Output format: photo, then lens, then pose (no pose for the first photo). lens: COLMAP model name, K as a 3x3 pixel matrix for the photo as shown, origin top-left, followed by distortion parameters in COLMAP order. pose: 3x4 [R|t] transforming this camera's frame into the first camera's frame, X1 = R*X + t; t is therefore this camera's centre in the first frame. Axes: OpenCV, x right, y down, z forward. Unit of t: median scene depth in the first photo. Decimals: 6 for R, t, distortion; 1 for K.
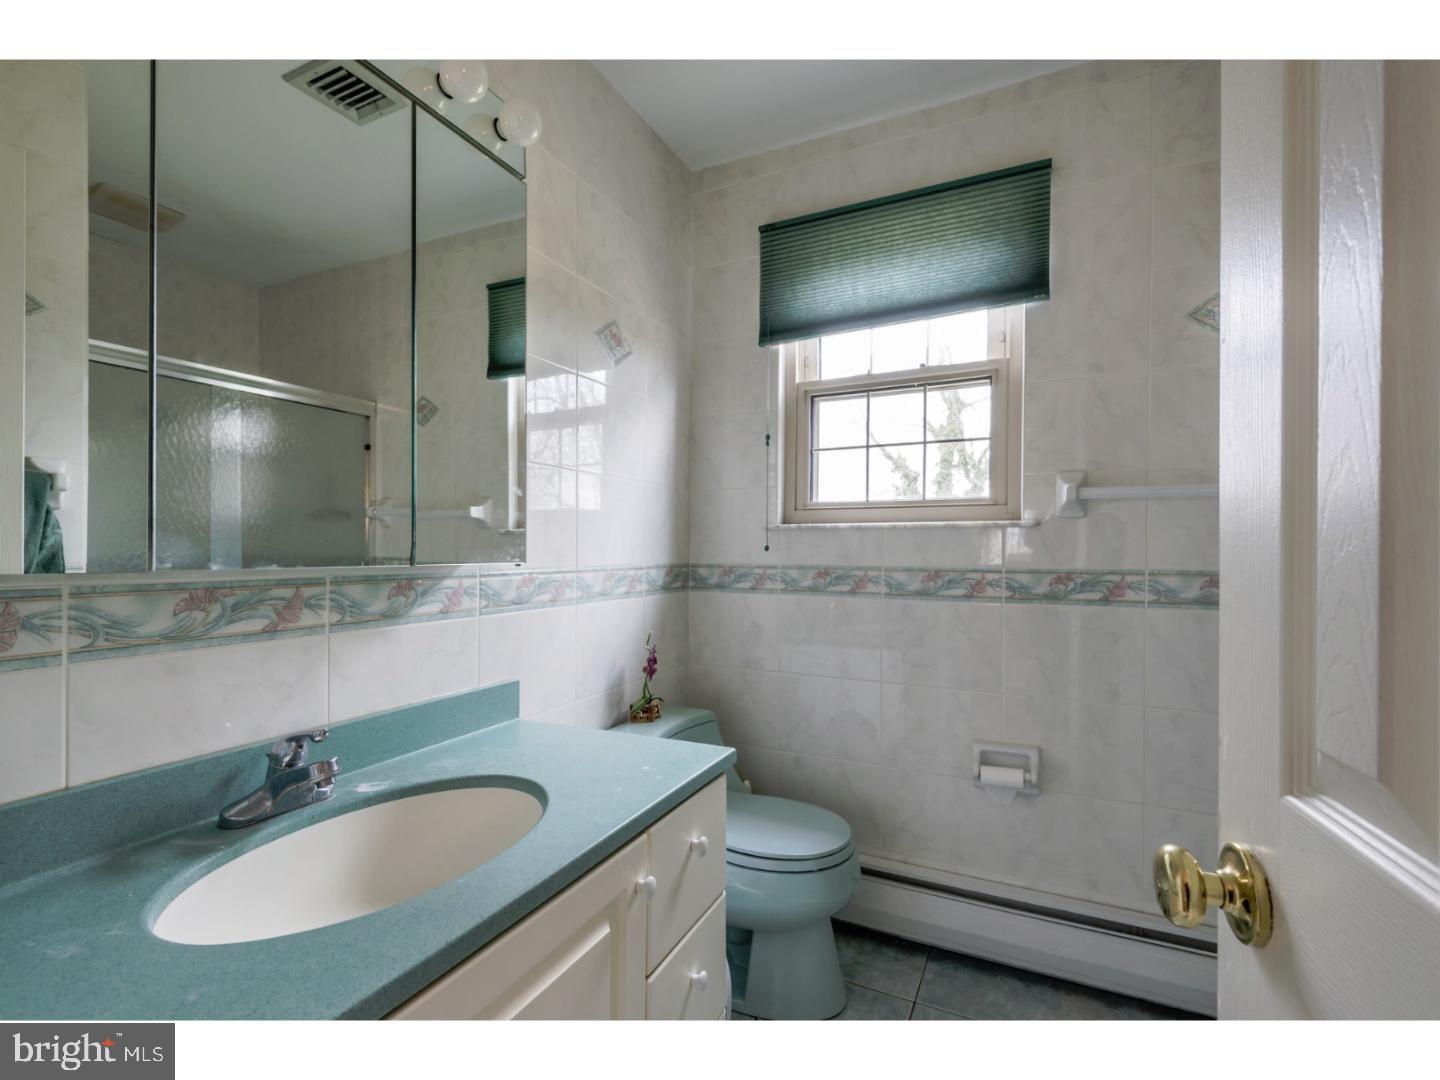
lens RADIAL K [[688.0, 0, 719.9], [0, 688.0, 545.9], [0, 0, 1]] dist [0.004700, -0.007041]
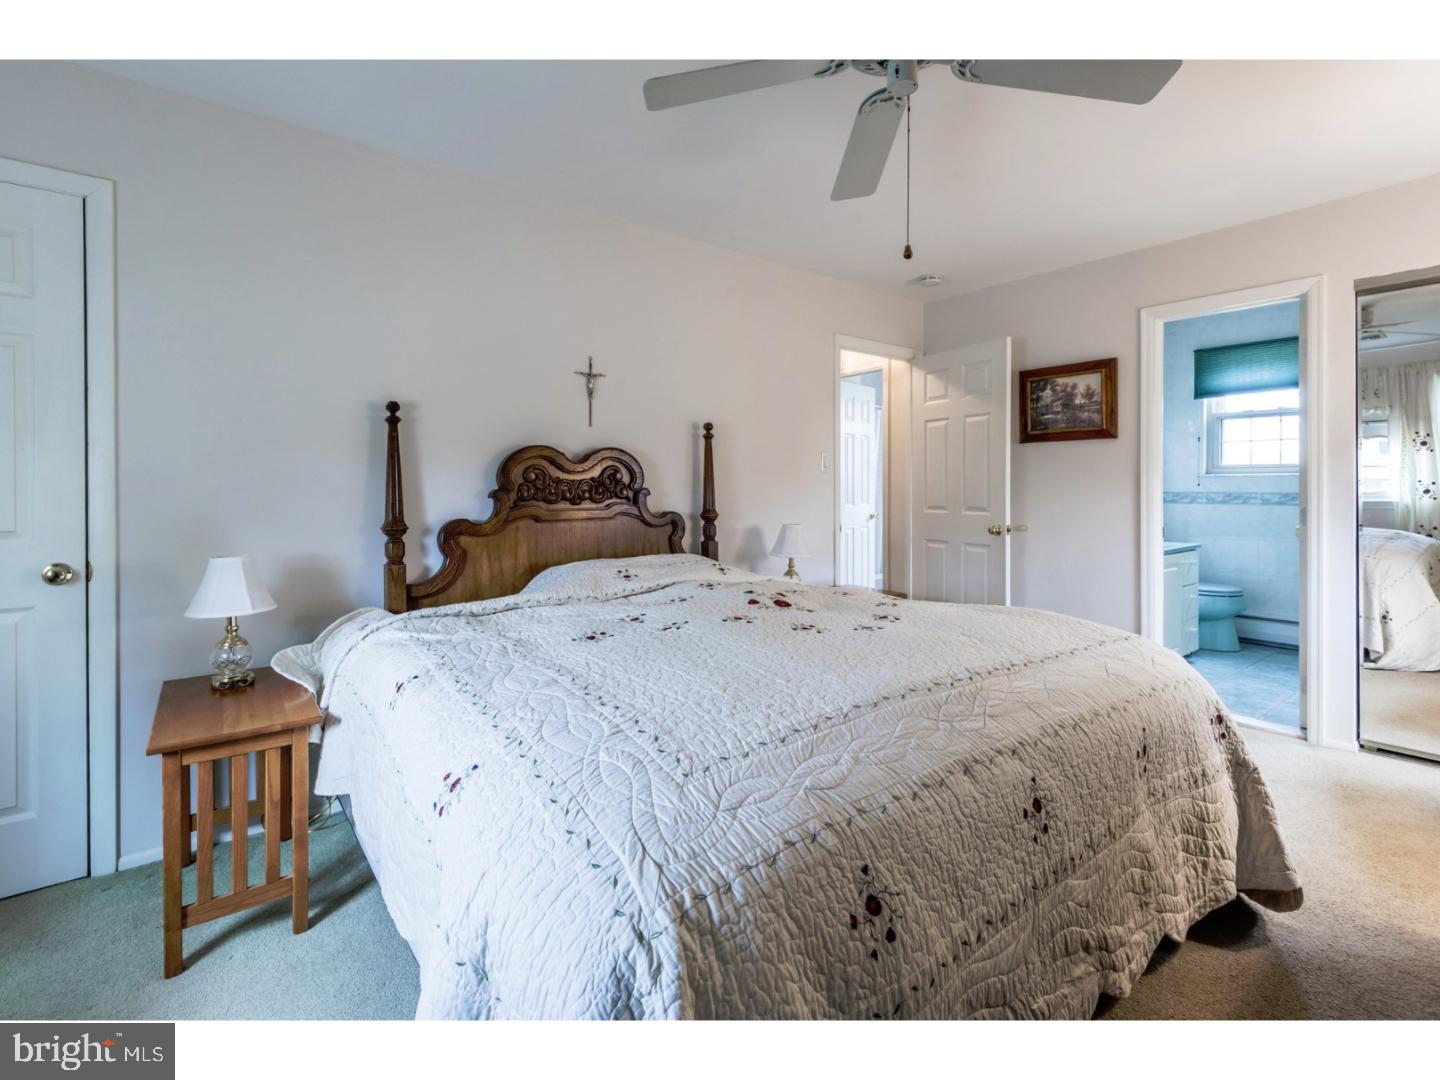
lens RADIAL K [[688.0, 0, 715.6], [0, 688.0, 484.0], [0, 0, 1]] dist [0.004700, -0.007041]
pose [[0.894967, -0.007411, -0.446071, -0.367720], [0.007371, 0.999971, -0.001825, -0.006827], [0.446072, -0.001654, 0.894996, -1.888350]]
